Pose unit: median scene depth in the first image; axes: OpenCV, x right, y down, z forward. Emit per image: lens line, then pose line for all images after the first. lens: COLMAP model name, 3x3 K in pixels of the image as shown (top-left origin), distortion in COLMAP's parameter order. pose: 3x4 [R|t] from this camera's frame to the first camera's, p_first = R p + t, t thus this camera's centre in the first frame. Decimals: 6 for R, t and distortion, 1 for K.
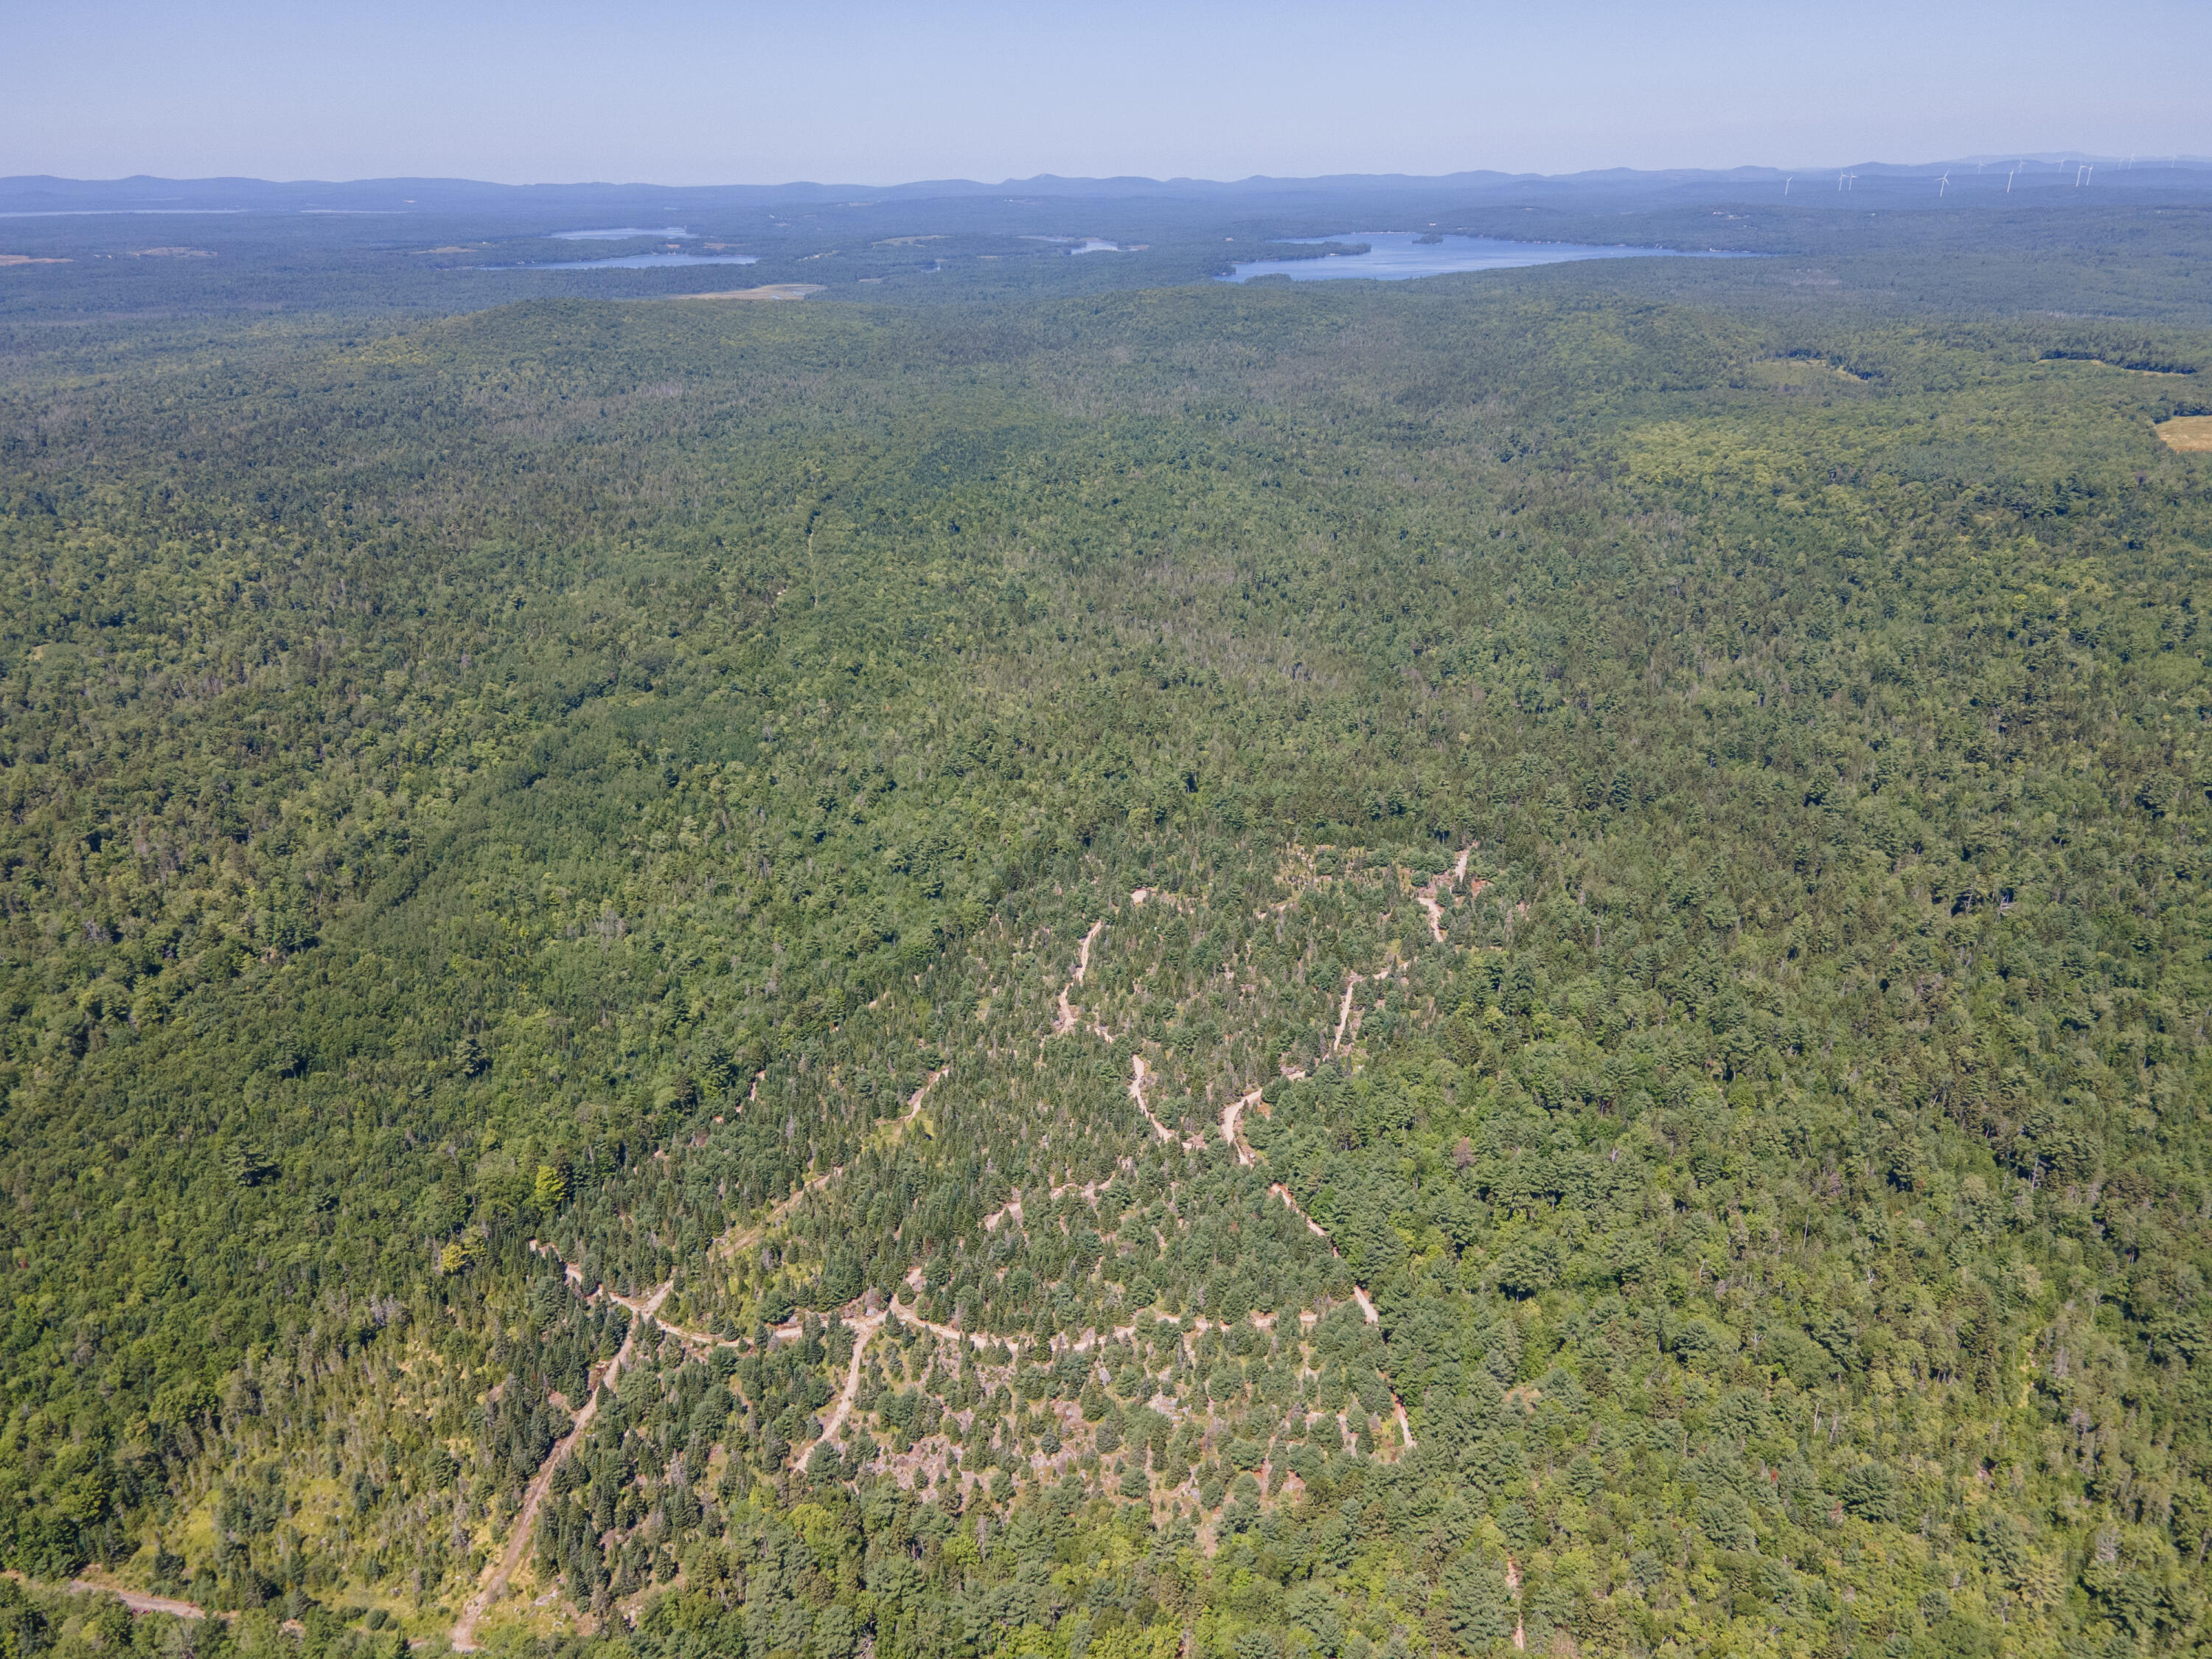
lens RADIAL K [[1607.7, 0, 1111.5], [0, 1607.7, 821.3], [0, 0, 1]] dist [0.023948, 0.036712]
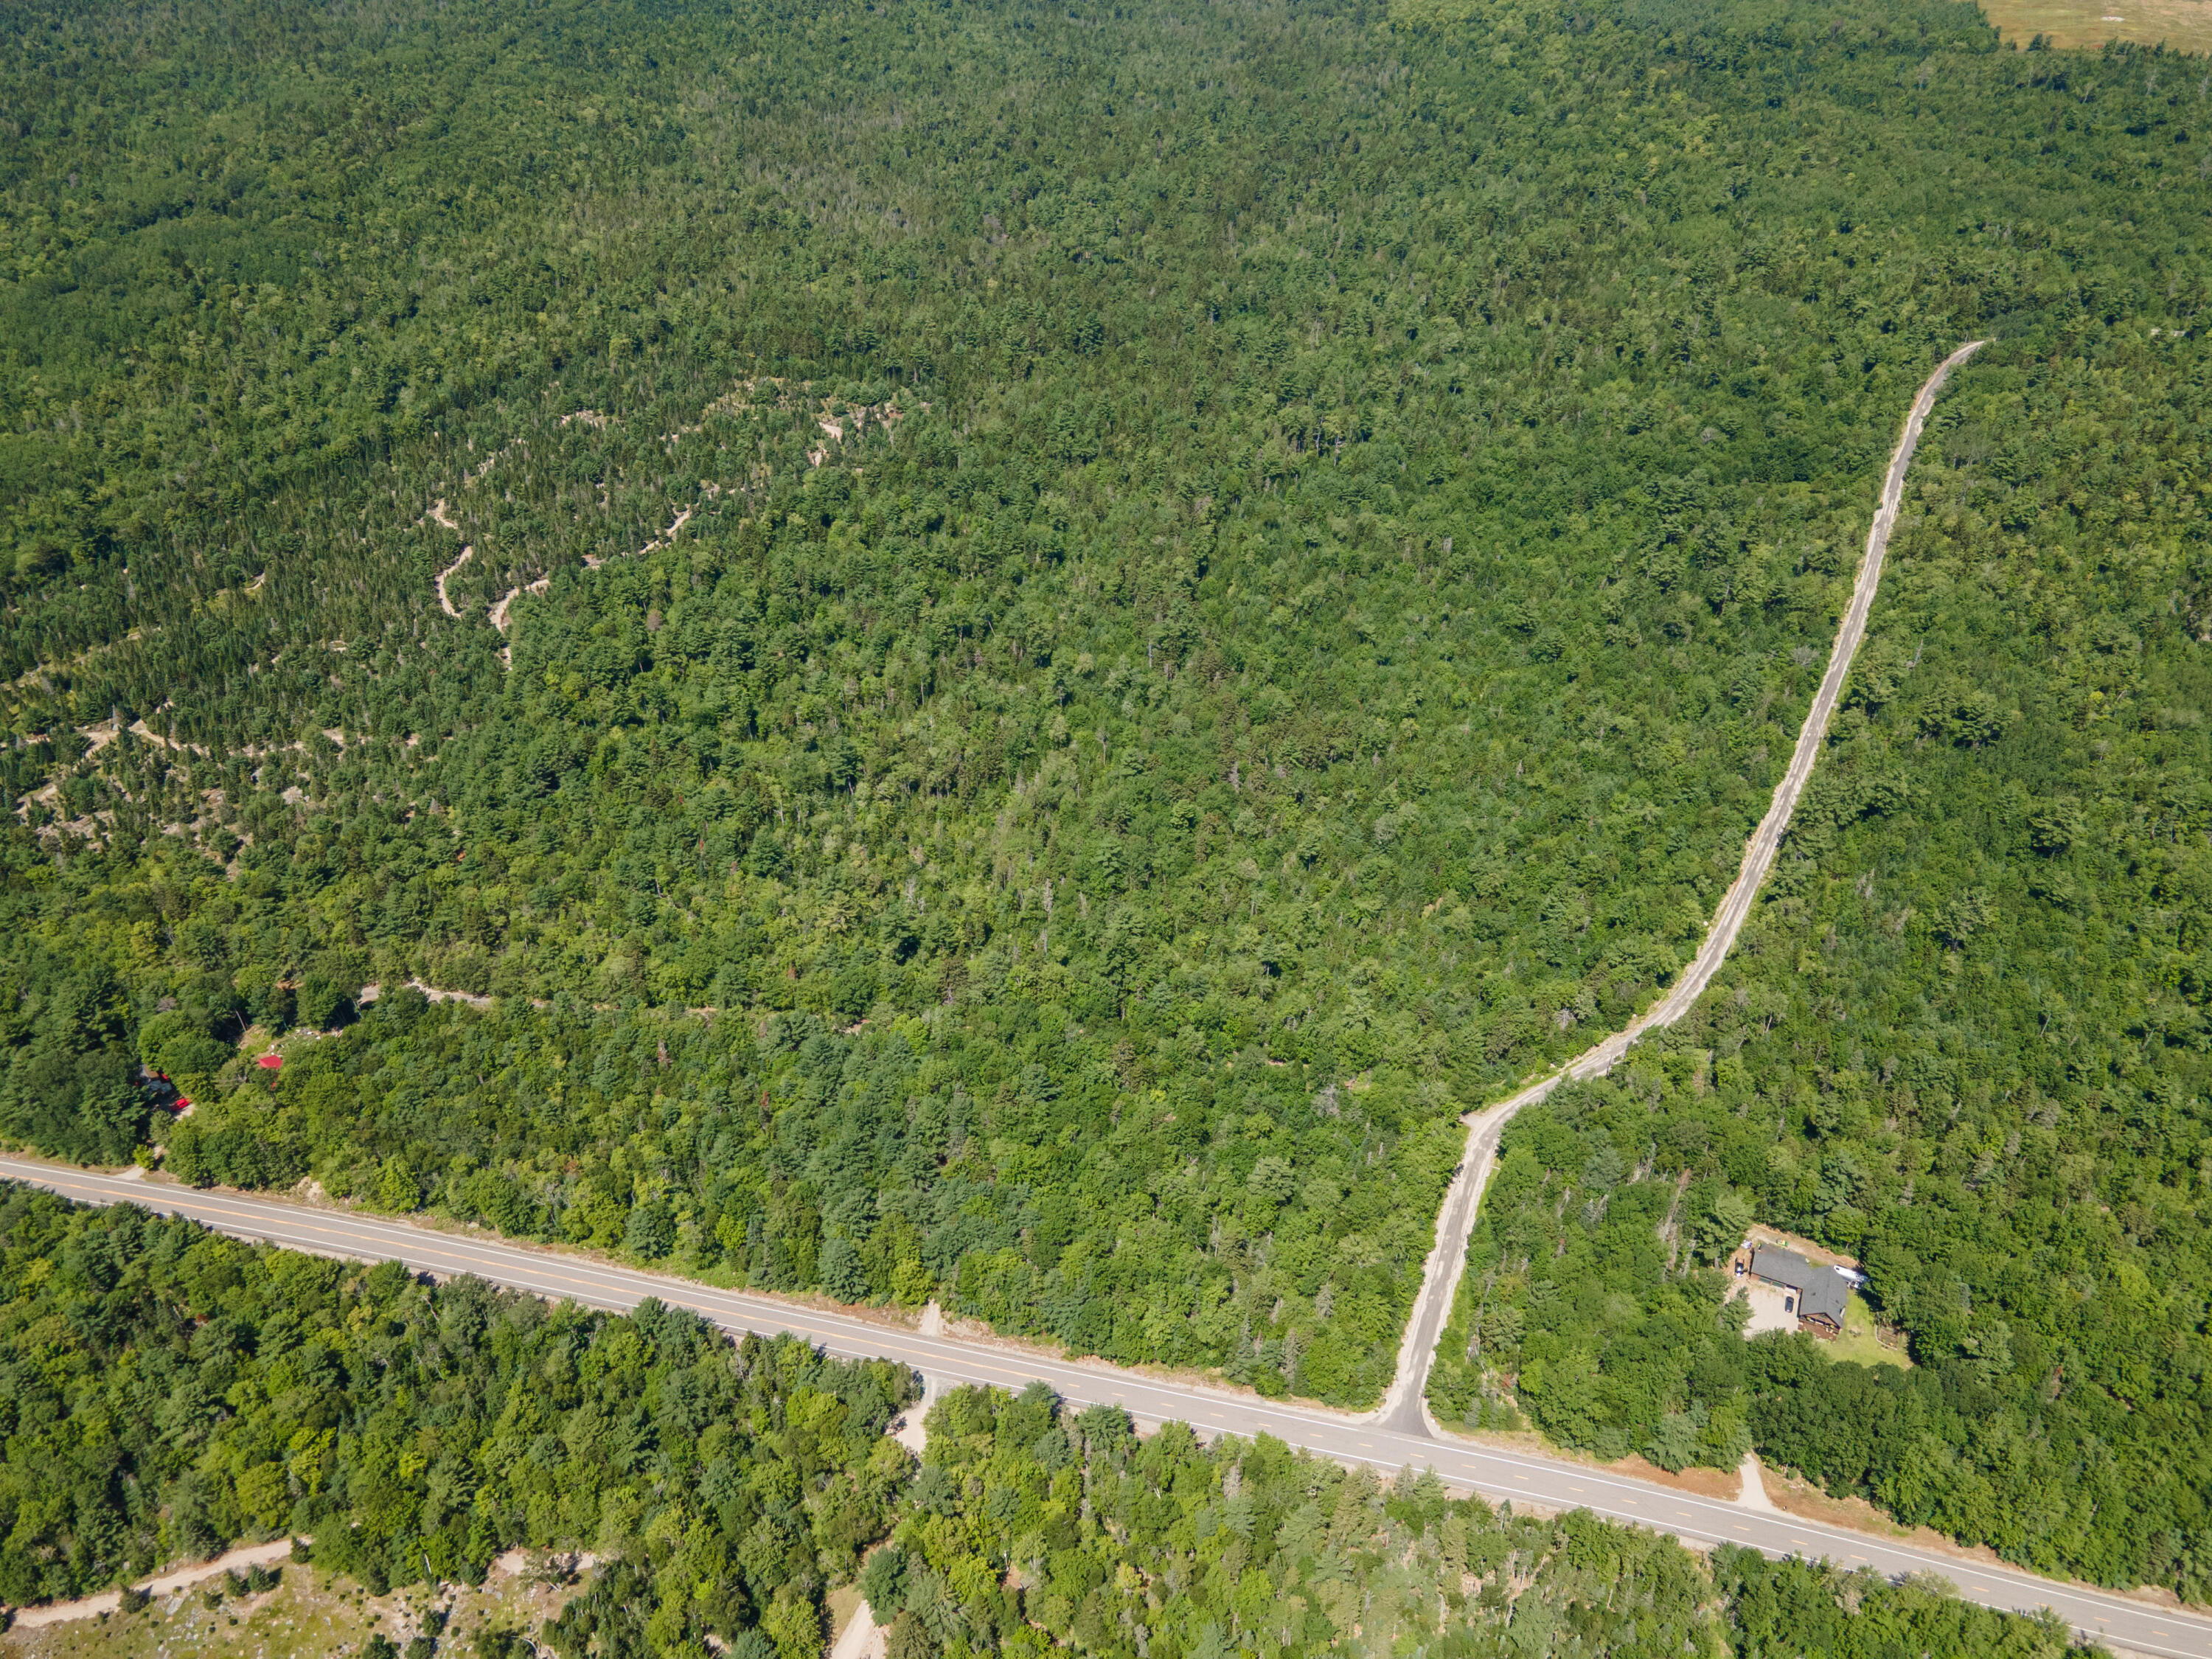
lens RADIAL K [[1607.7, 0, 1106.6], [0, 1607.7, 823.6], [0, 0, 1]] dist [0.023948, 0.036712]
pose [[0.998940, 0.034041, -0.030990, 0.660227], [-0.025584, 0.970188, 0.241000, 0.063829], [0.038270, -0.239952, 0.970030, -0.179358]]
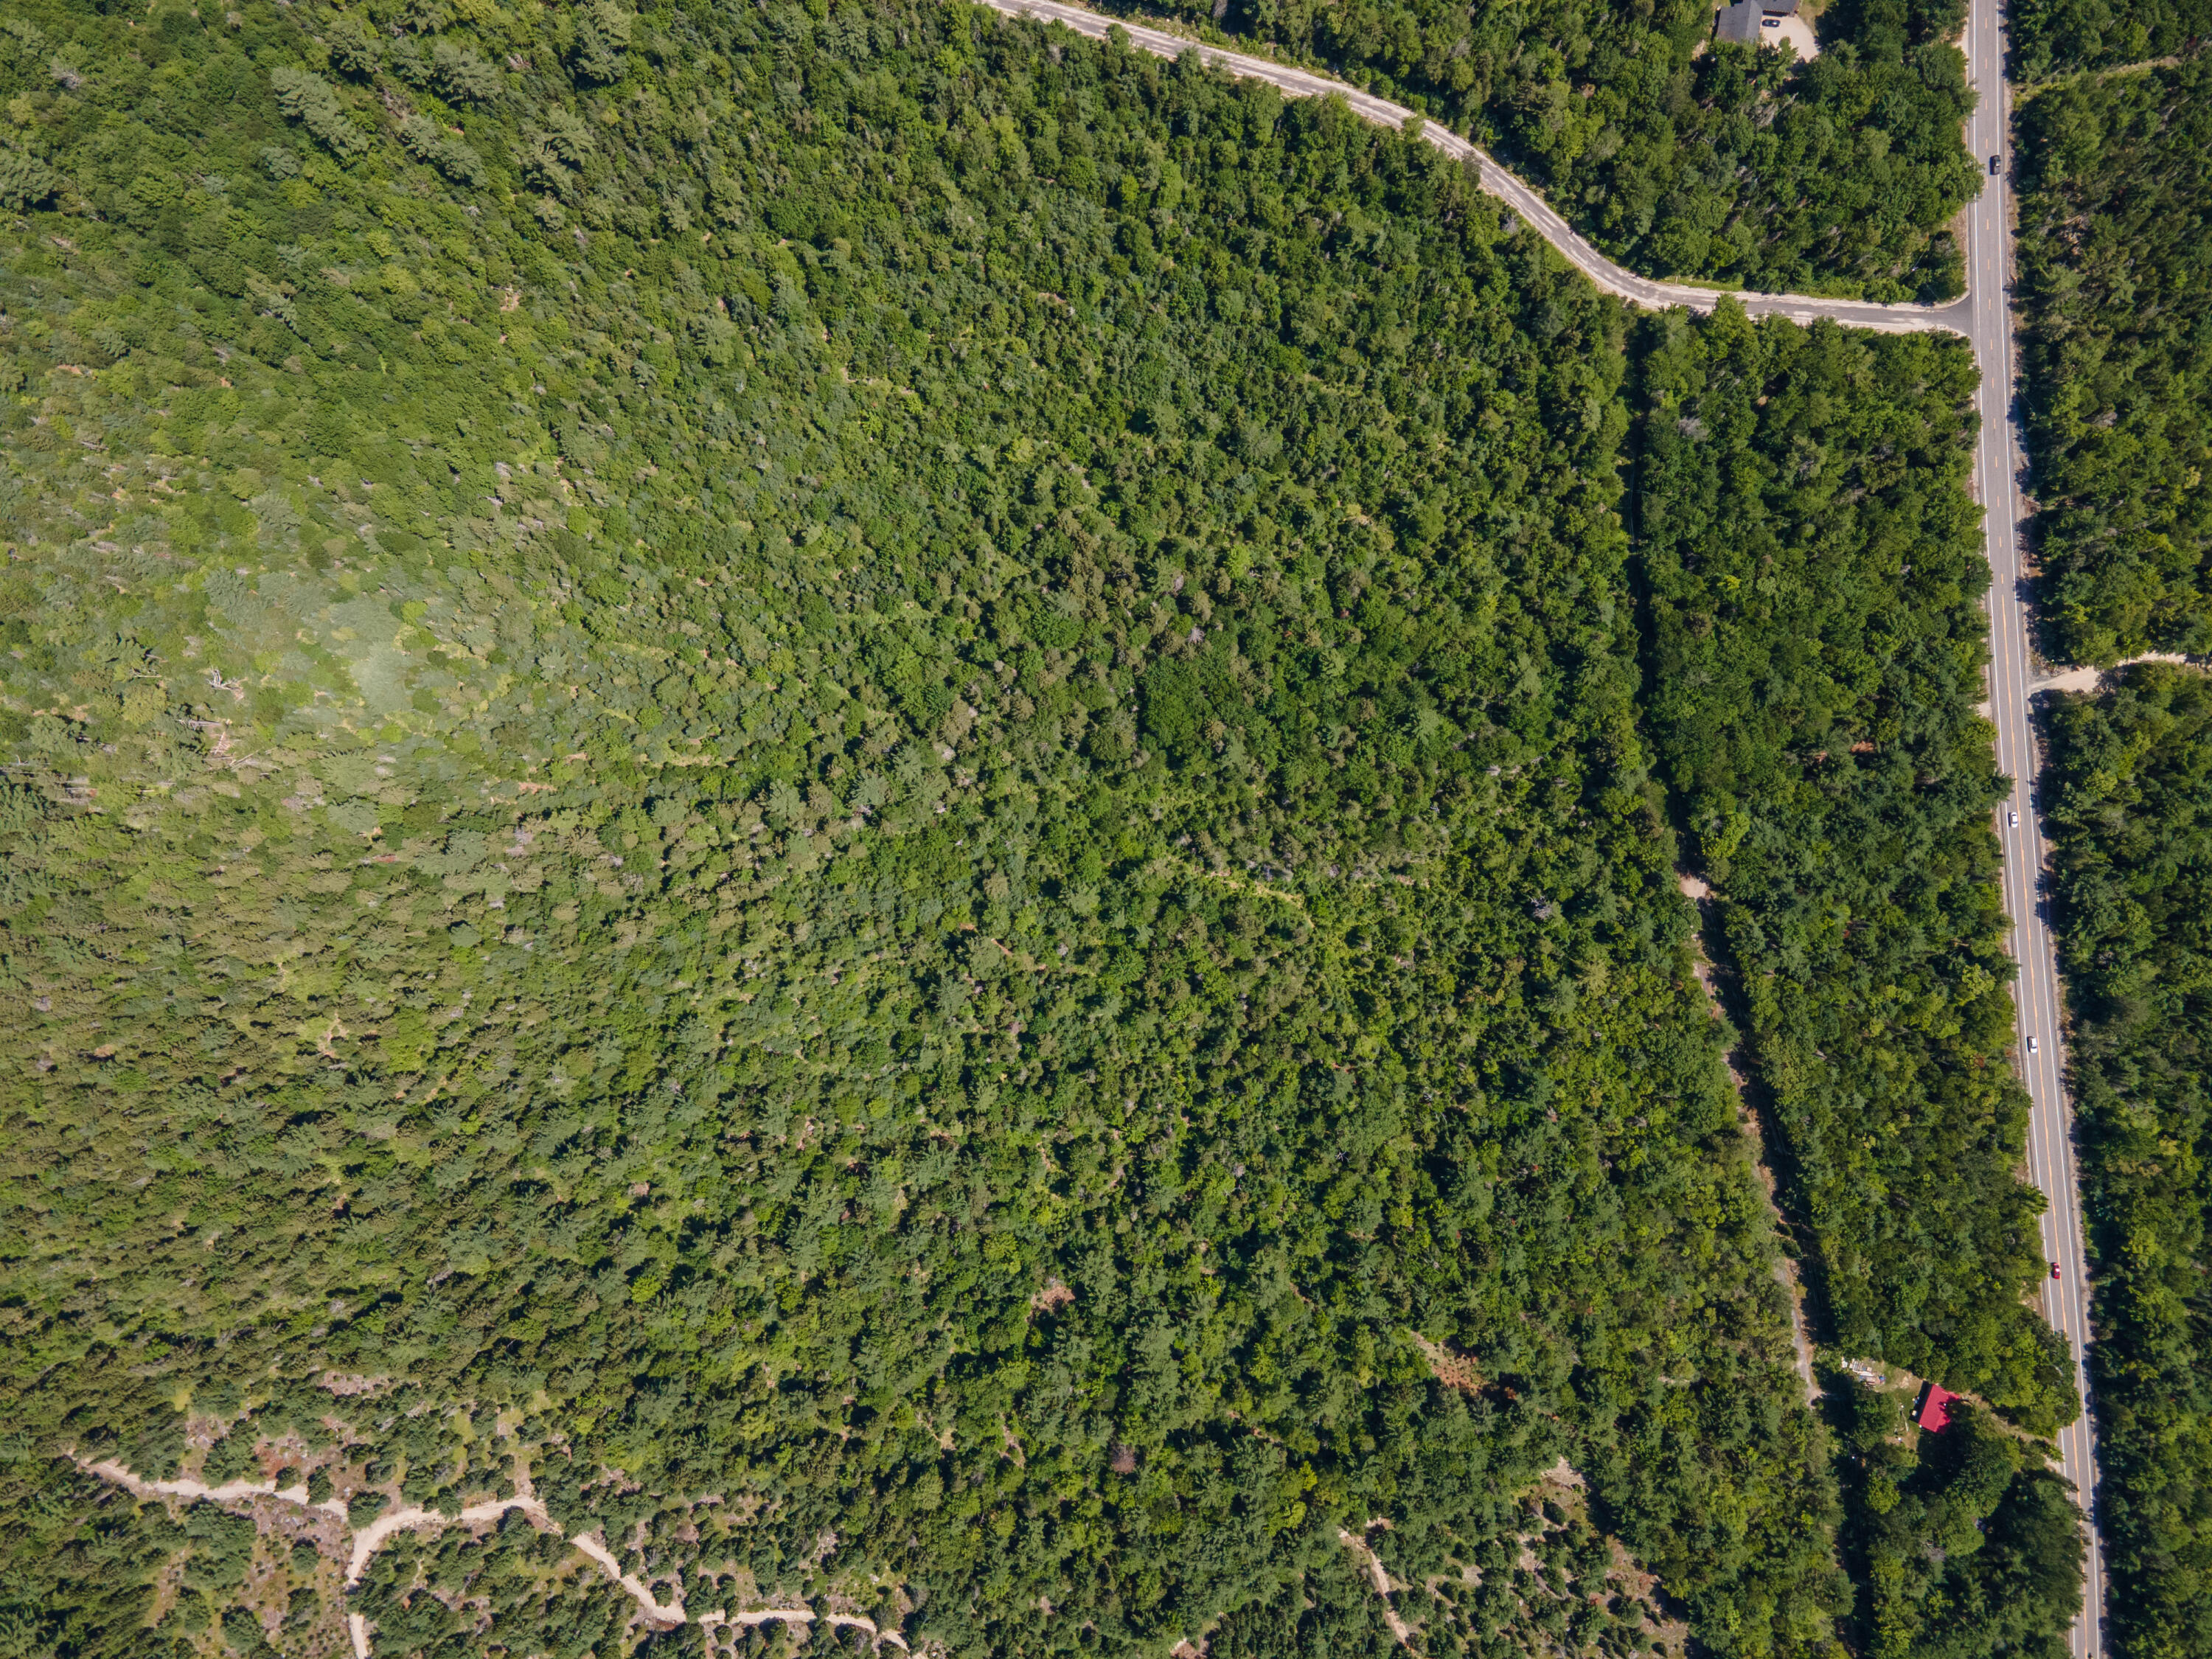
lens RADIAL K [[1607.7, 0, 1116.6], [0, 1607.7, 812.6], [0, 0, 1]] dist [0.023948, 0.036712]
pose [[-0.244191, -0.969637, 0.013237, 0.608309], [0.383242, -0.083957, 0.919824, -0.623235], [-0.890784, 0.229686, 0.392107, 0.660275]]
